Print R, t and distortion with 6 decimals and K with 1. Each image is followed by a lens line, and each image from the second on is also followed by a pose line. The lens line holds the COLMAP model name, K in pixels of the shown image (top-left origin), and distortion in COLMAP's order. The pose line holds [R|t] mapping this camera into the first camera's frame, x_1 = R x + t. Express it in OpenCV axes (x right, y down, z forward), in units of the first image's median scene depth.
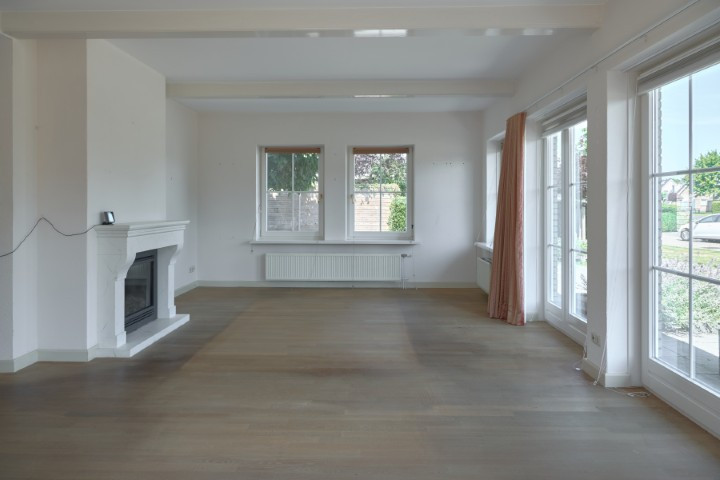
lens RADIAL K [[496.0, 0, 362.7], [0, 496.0, 210.5], [0, 0, 1]] dist [-0.004938, -0.002484]
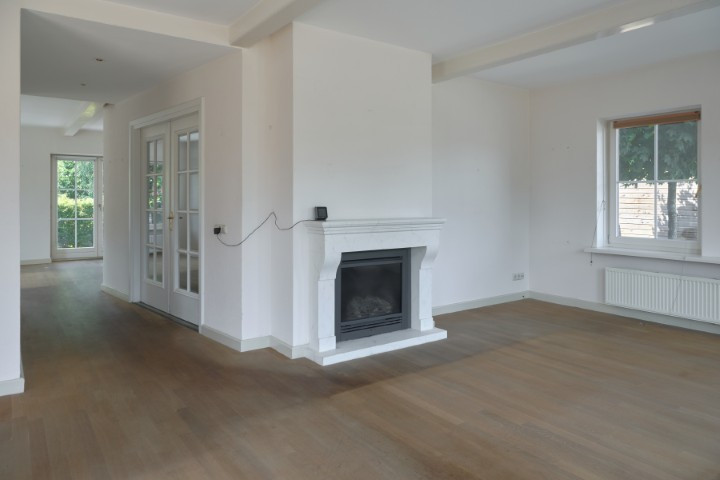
lens RADIAL K [[496.0, 0, 362.7], [0, 496.0, 210.5], [0, 0, 1]] dist [-0.004938, -0.002484]
pose [[0.603378, 0.015750, -0.797300, 0.236175], [-0.009680, 0.999876, 0.012427, -0.002748], [0.797397, 0.000220, 0.603455, 0.393249]]
